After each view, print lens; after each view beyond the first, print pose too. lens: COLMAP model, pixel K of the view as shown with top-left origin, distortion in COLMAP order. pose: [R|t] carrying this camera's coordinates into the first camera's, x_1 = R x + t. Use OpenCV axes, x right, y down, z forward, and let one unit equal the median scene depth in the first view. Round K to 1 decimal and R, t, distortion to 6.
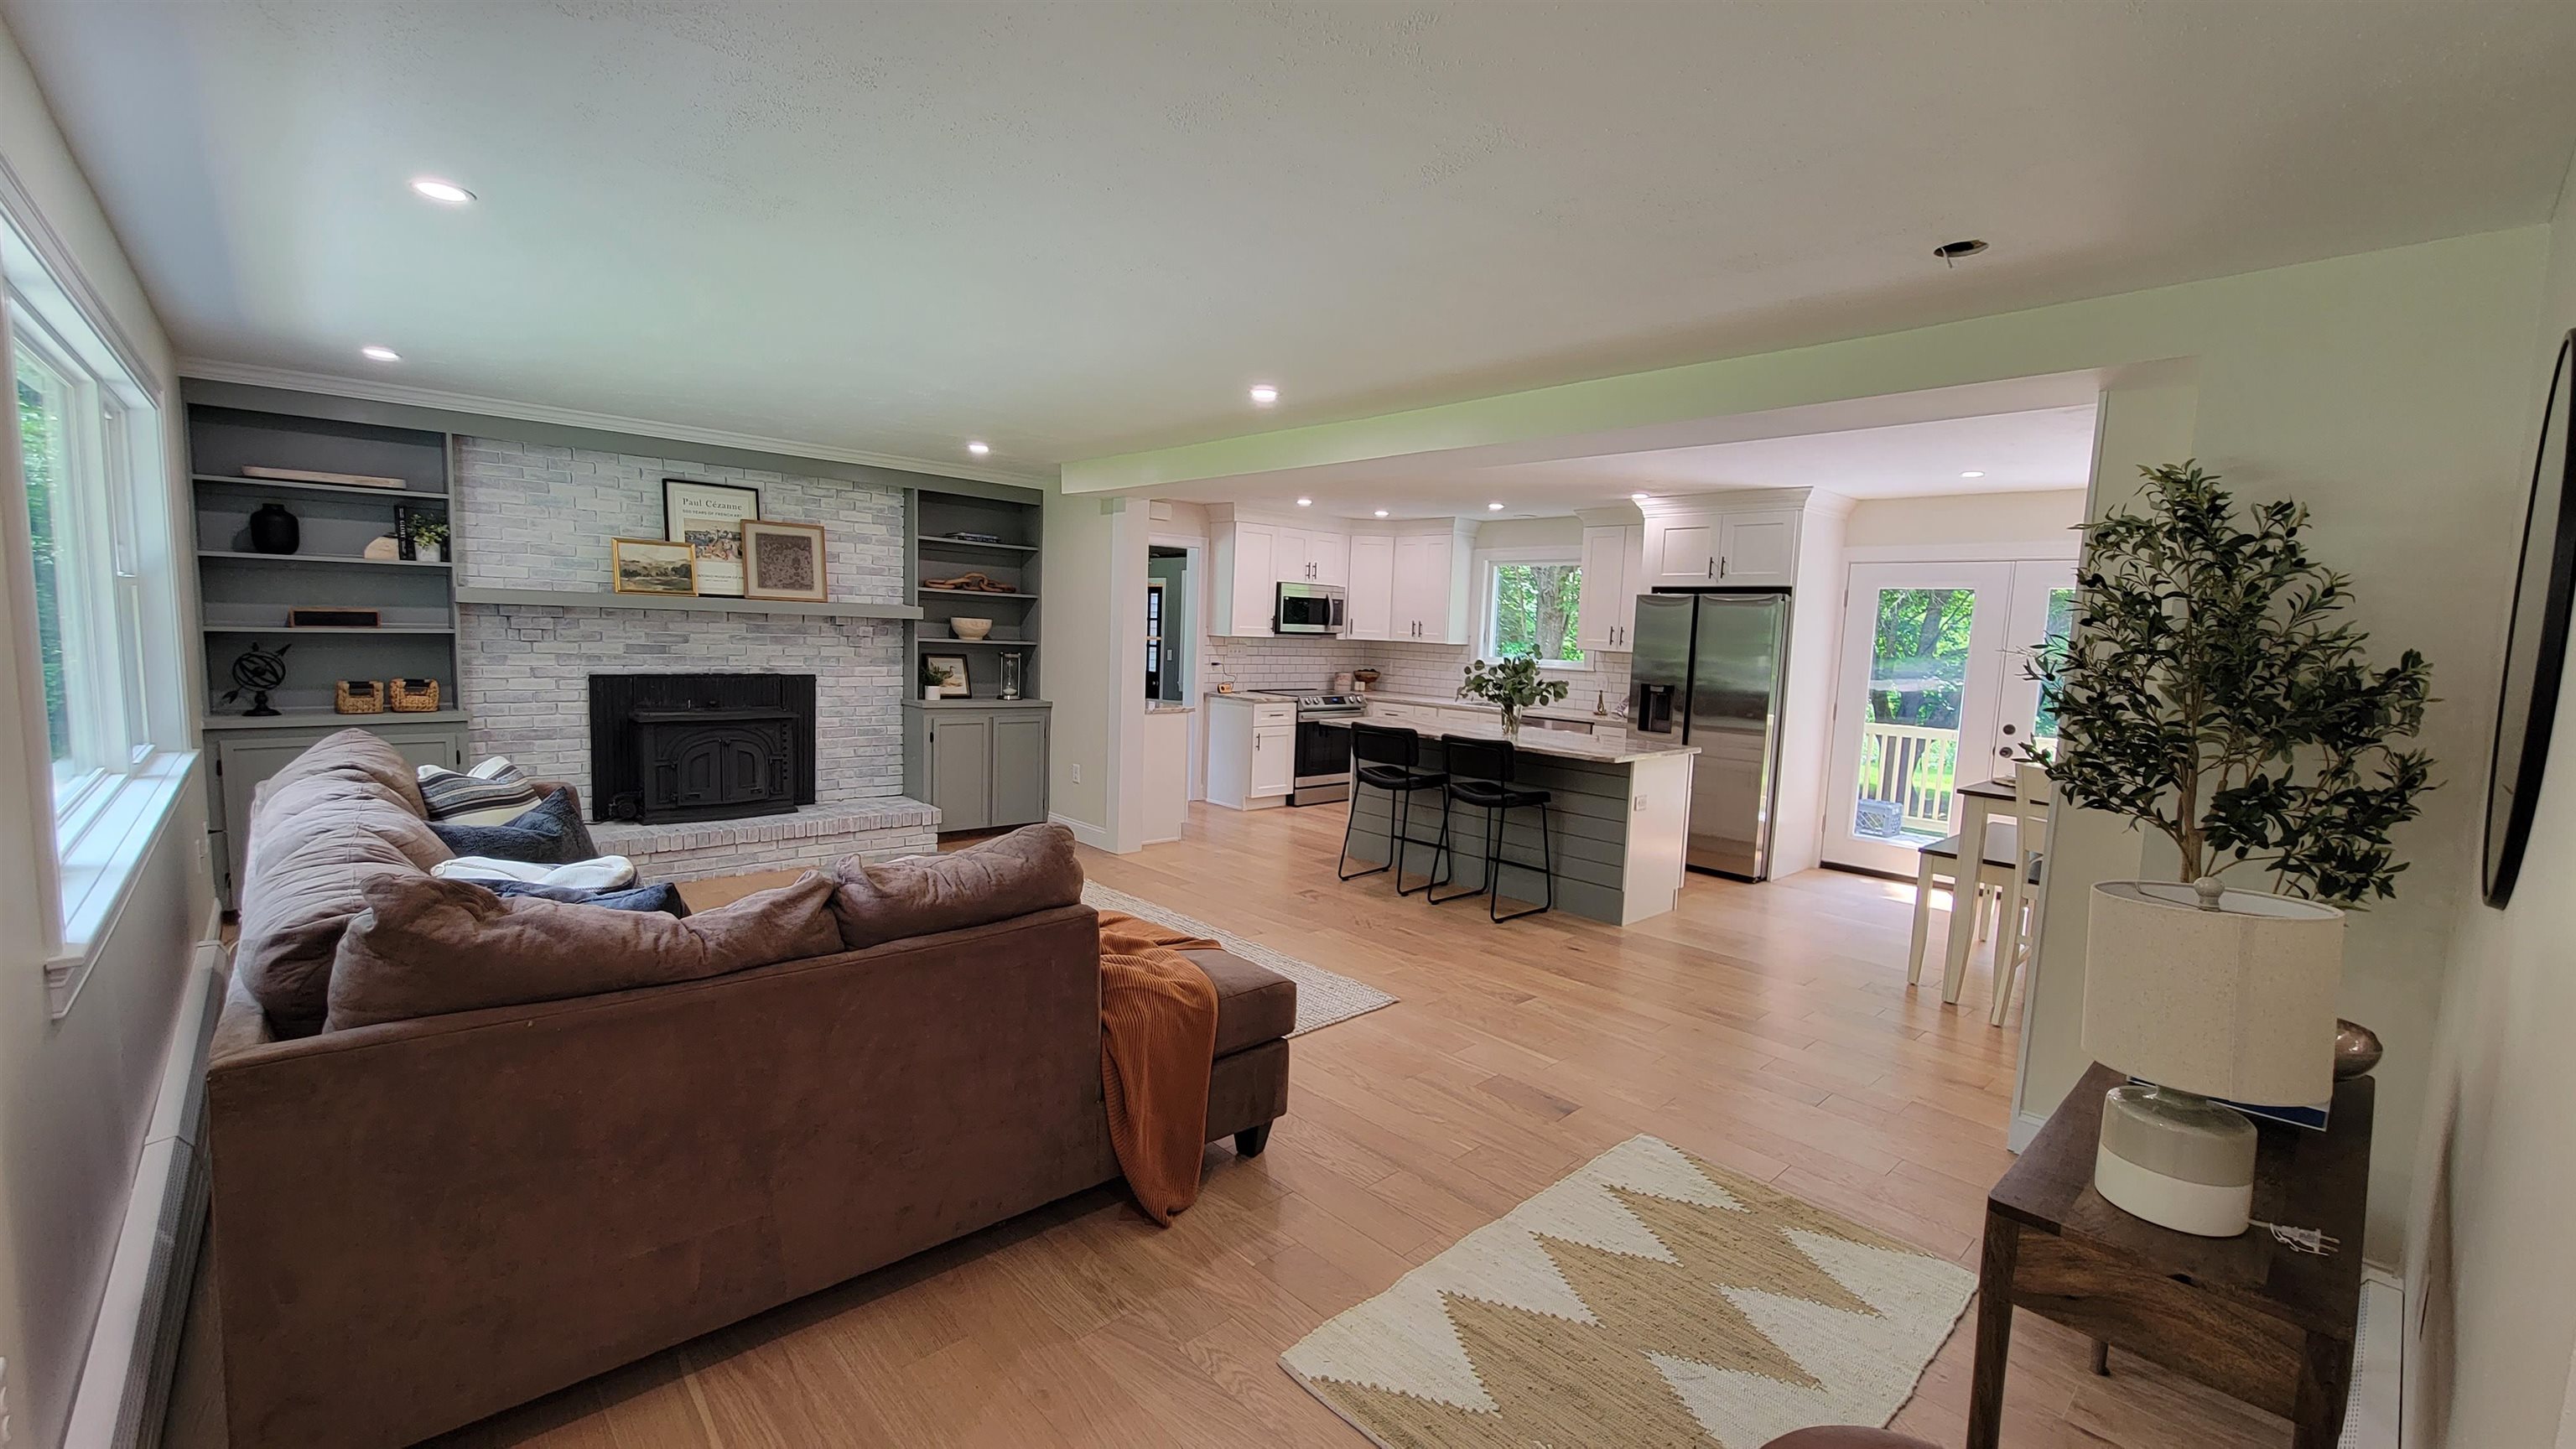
lens RADIAL K [[1048.1, 0, 1283.4], [0, 1048.1, 726.5], [0, 0, 1]] dist [0.000083, -0.000473]
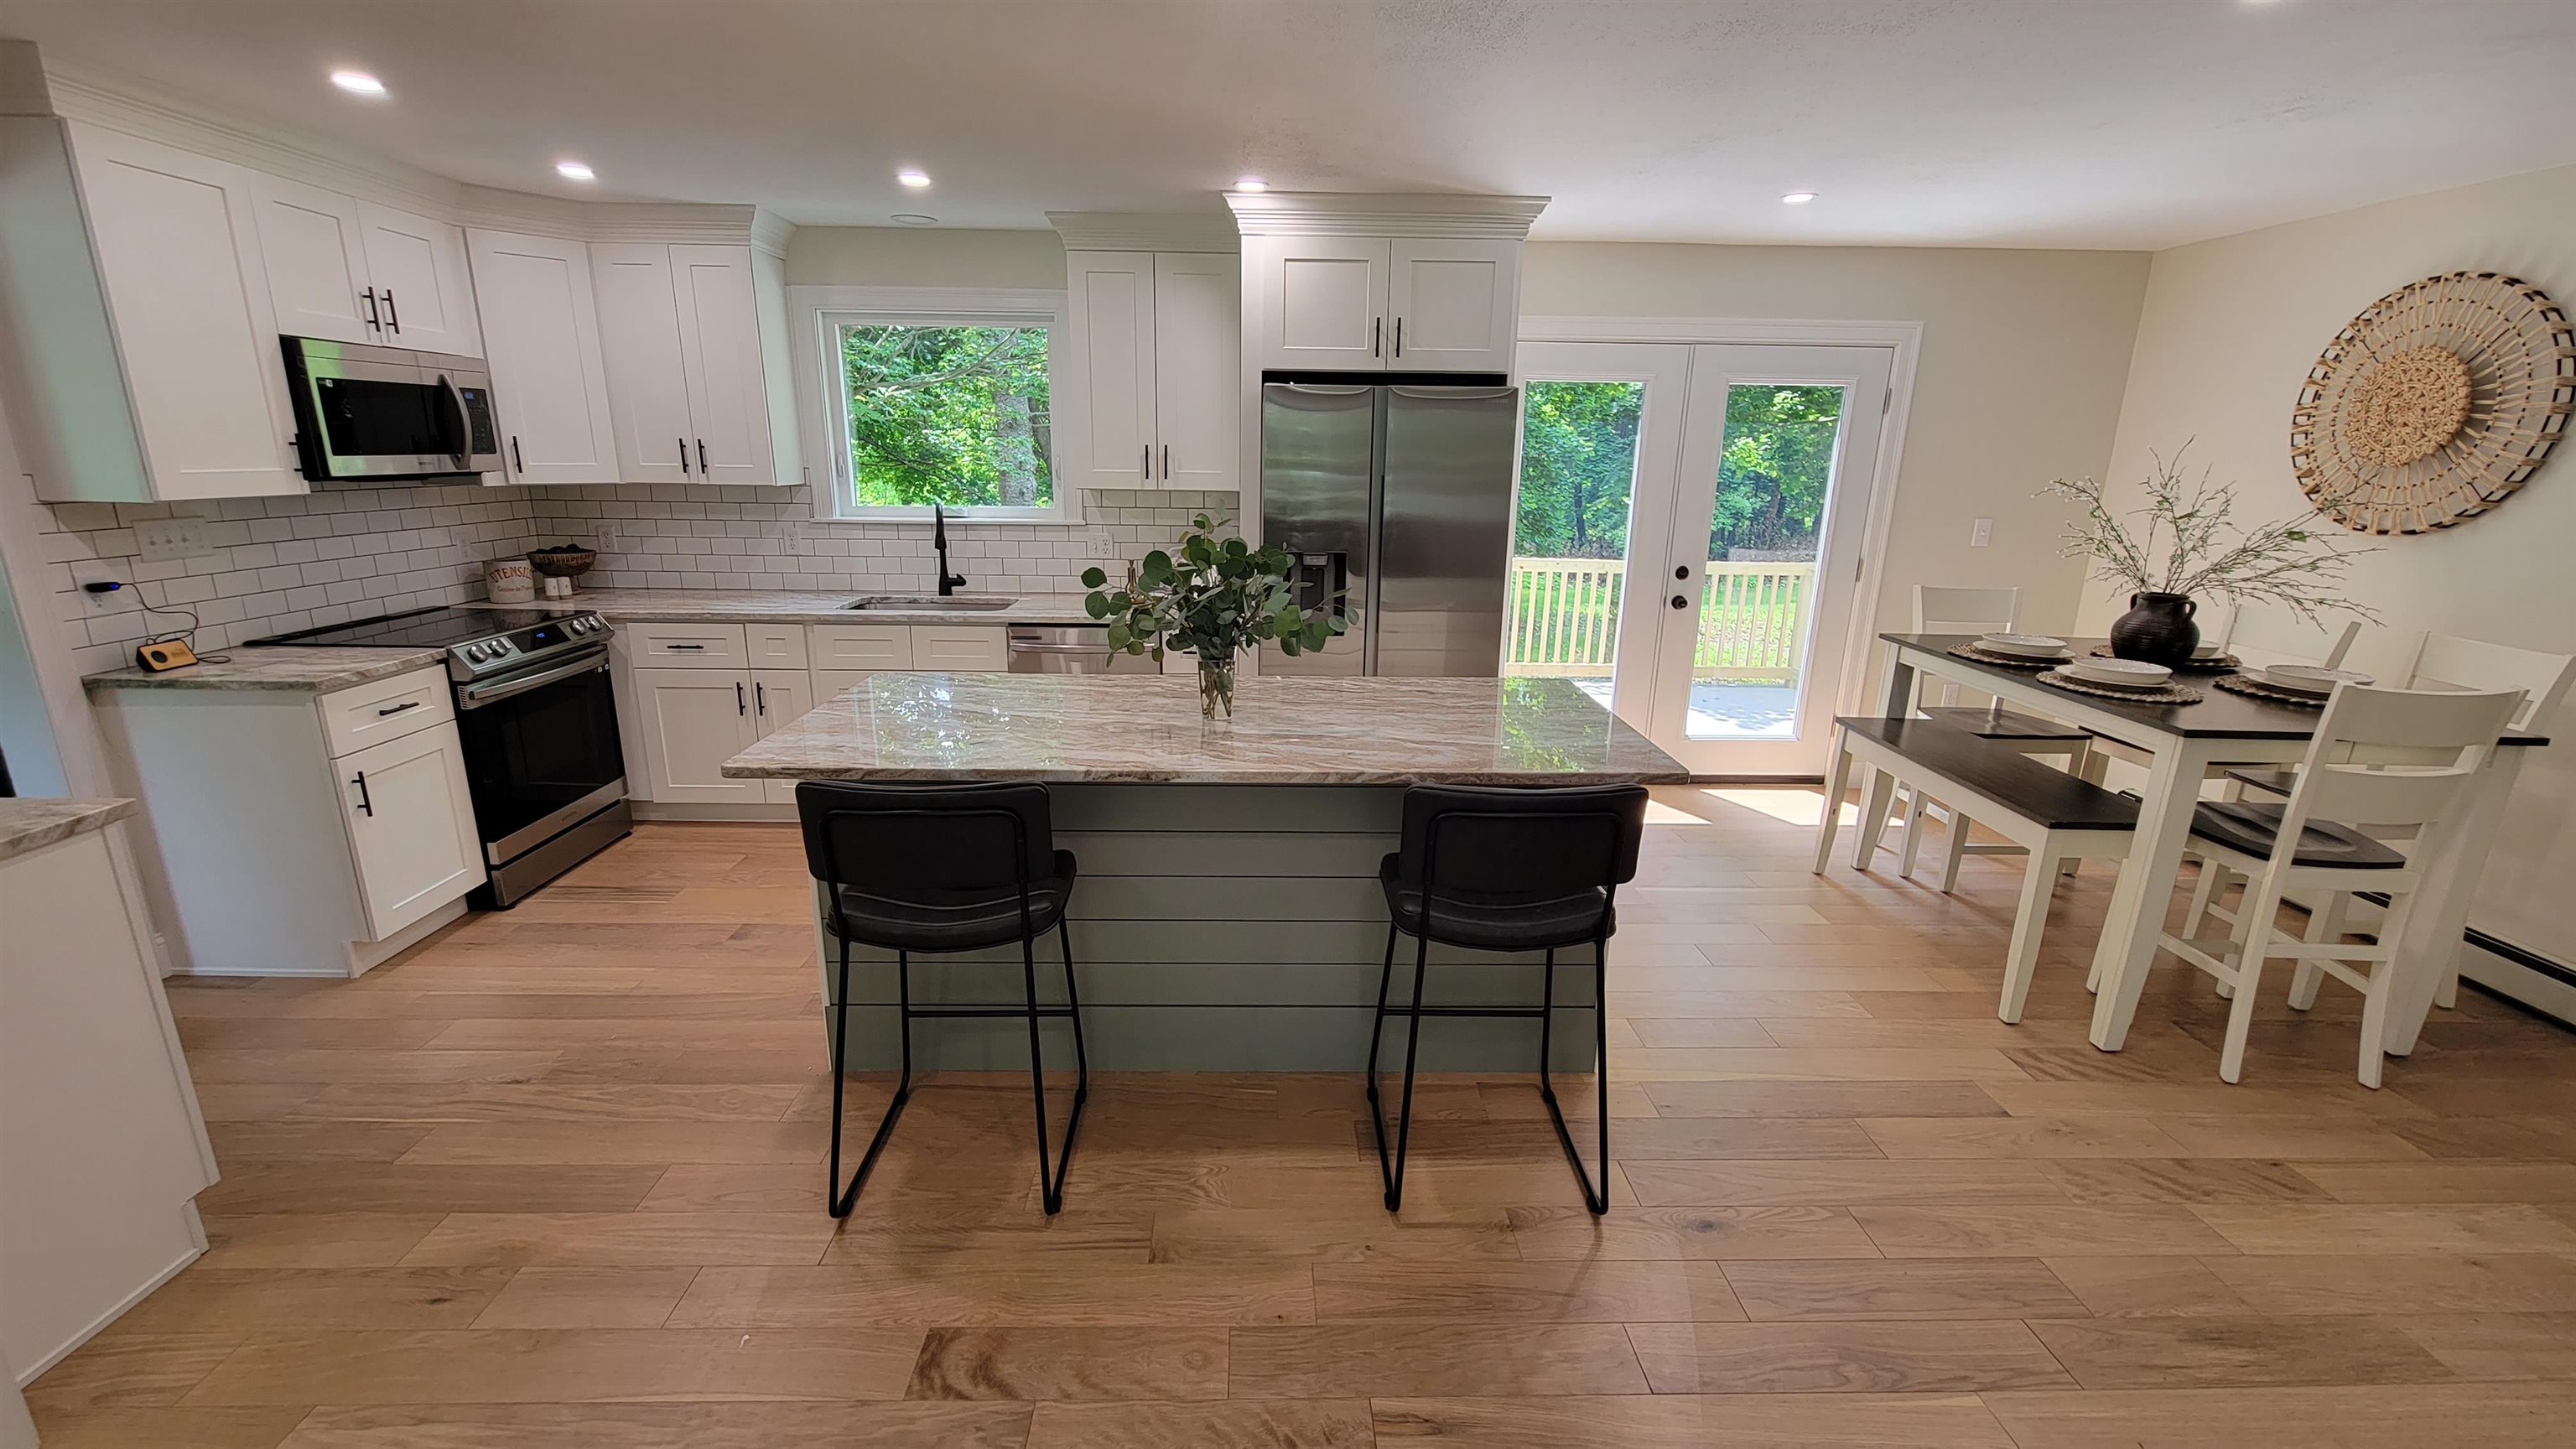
lens RADIAL K [[1048.1, 0, 1277.1], [0, 1048.1, 729.3], [0, 0, 1]] dist [0.000083, -0.000473]
pose [[0.668308, -0.218363, 0.711113, -0.082049], [0.083003, 0.971866, 0.220426, -0.076802], [-0.739240, -0.088288, 0.667630, 0.662110]]
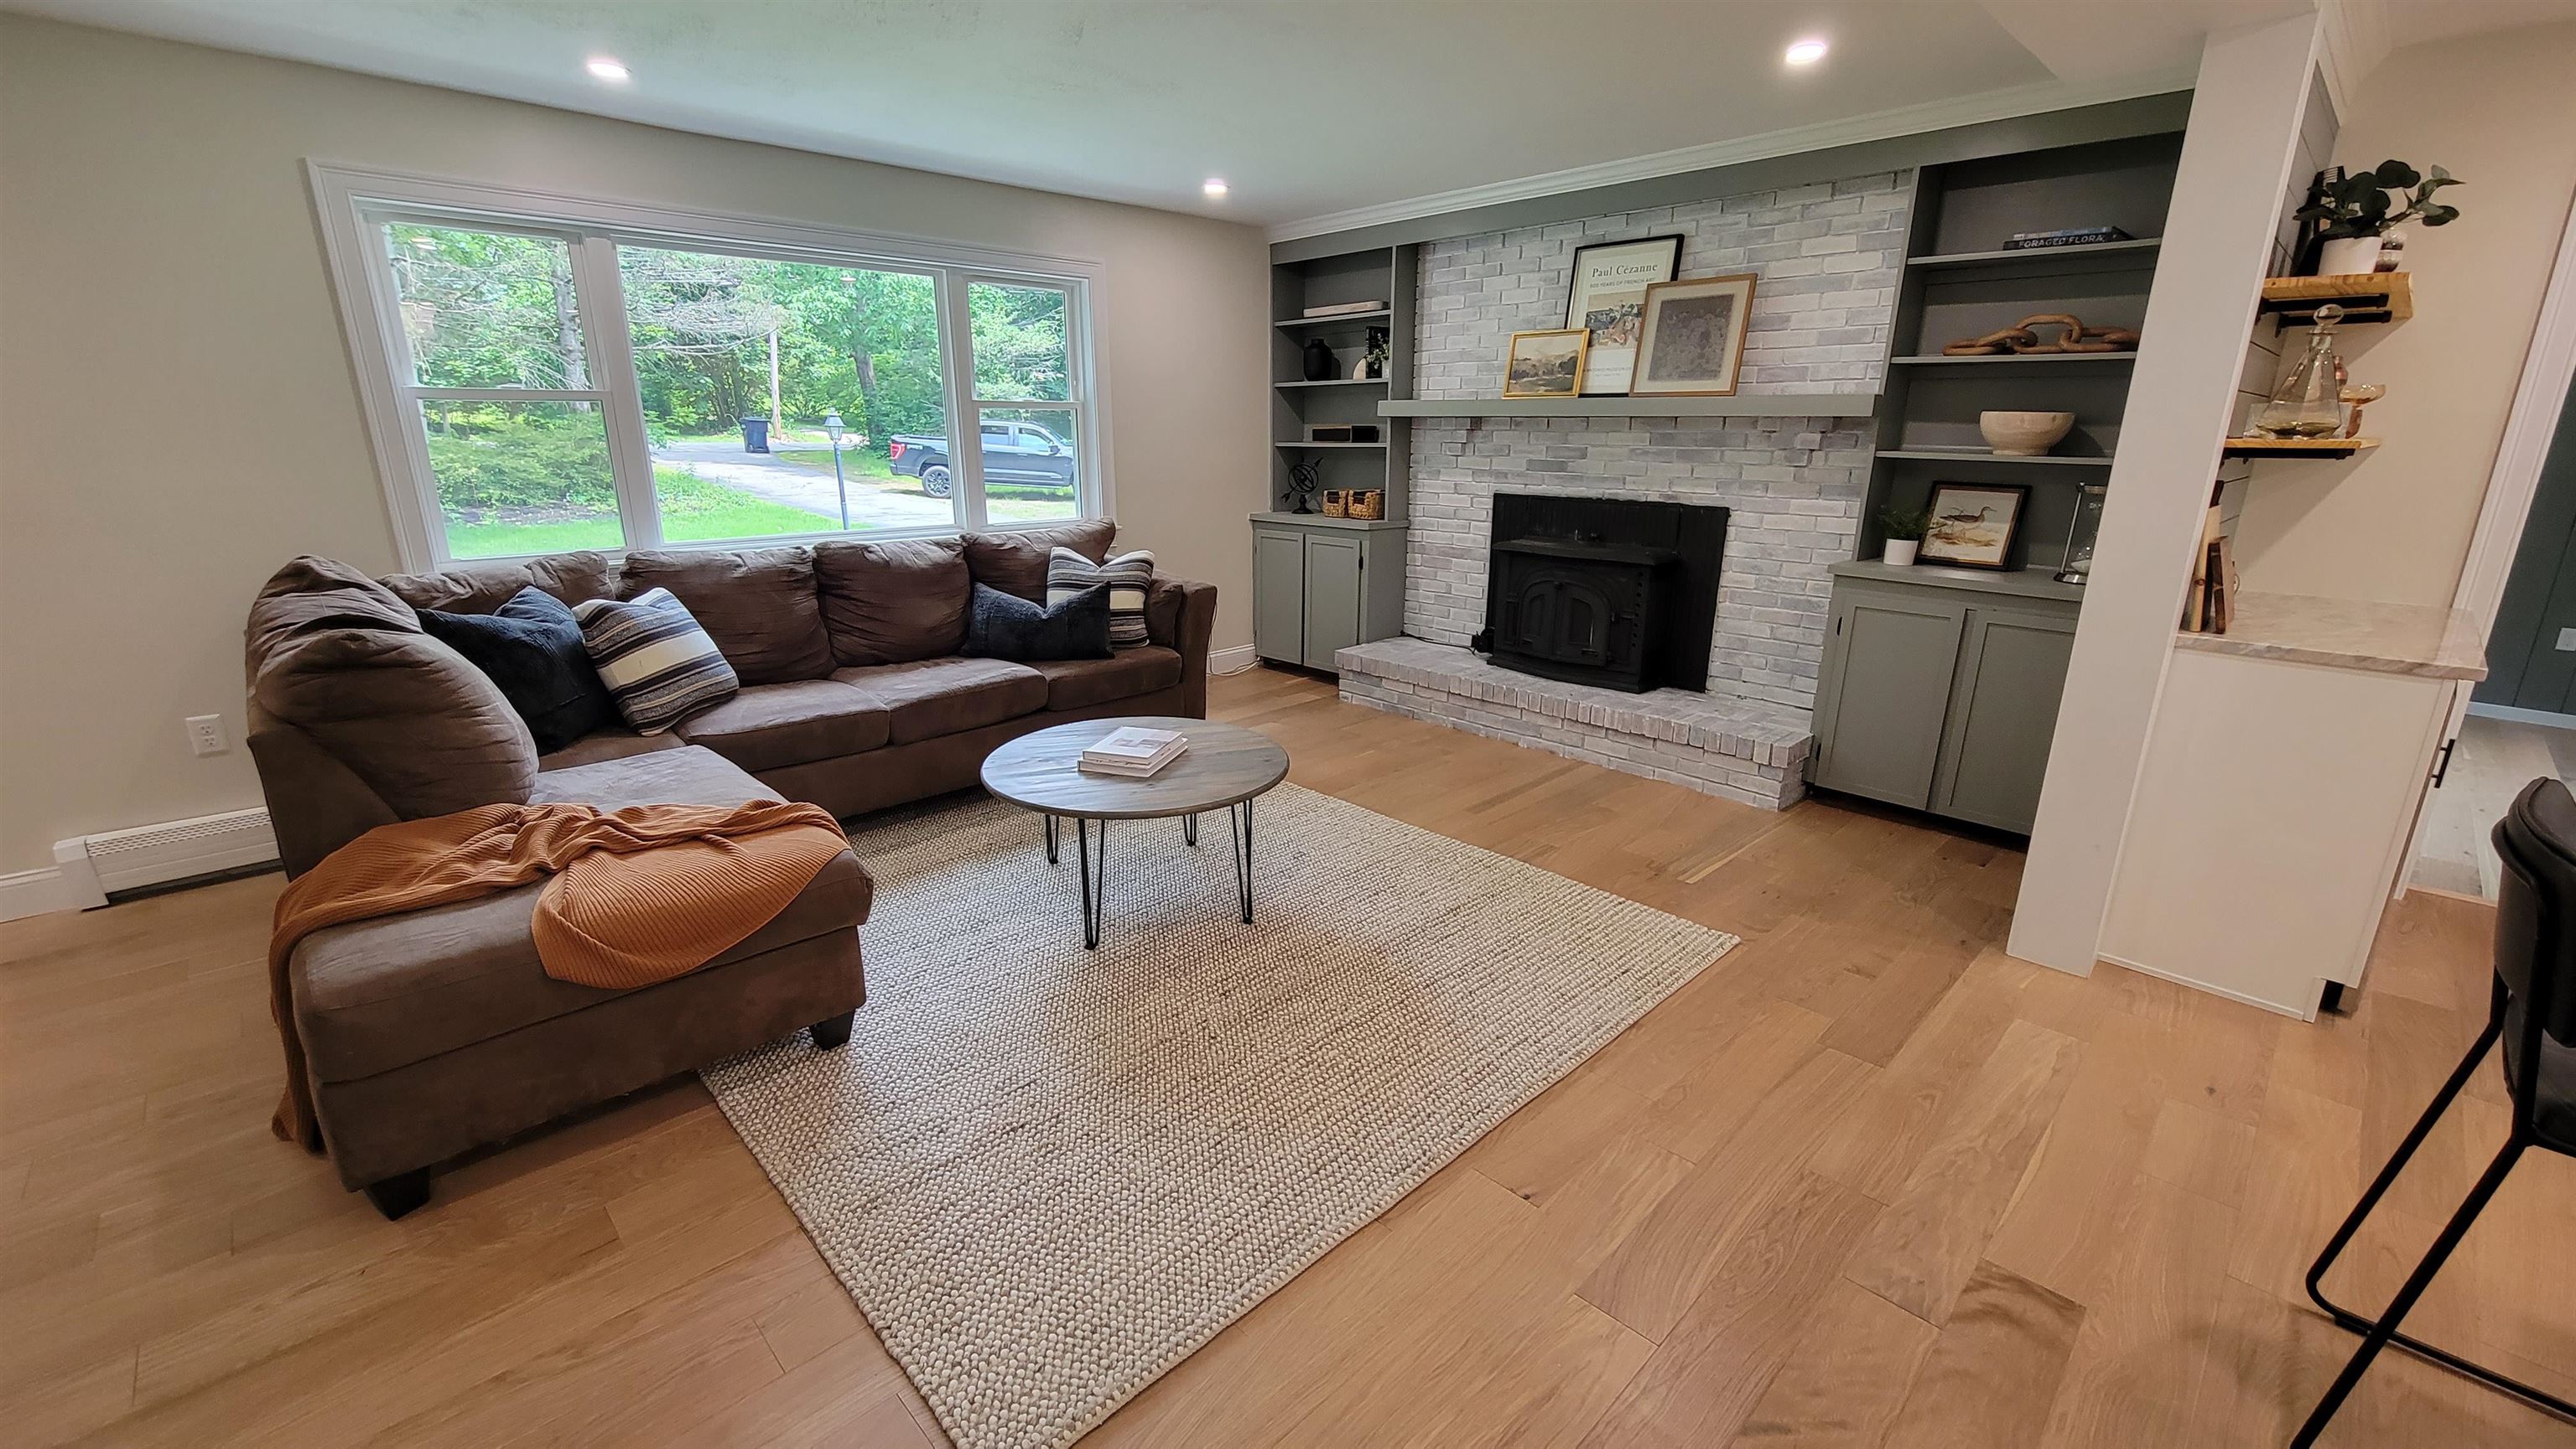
lens RADIAL K [[1048.1, 0, 1282.1], [0, 1048.1, 736.3], [0, 0, 1]] dist [0.000083, -0.000473]
pose [[0.005339, 0.247422, -0.968893, 0.245105], [-0.098942, 0.964283, 0.245700, -0.043785], [0.995079, 0.094552, 0.029629, 0.688723]]
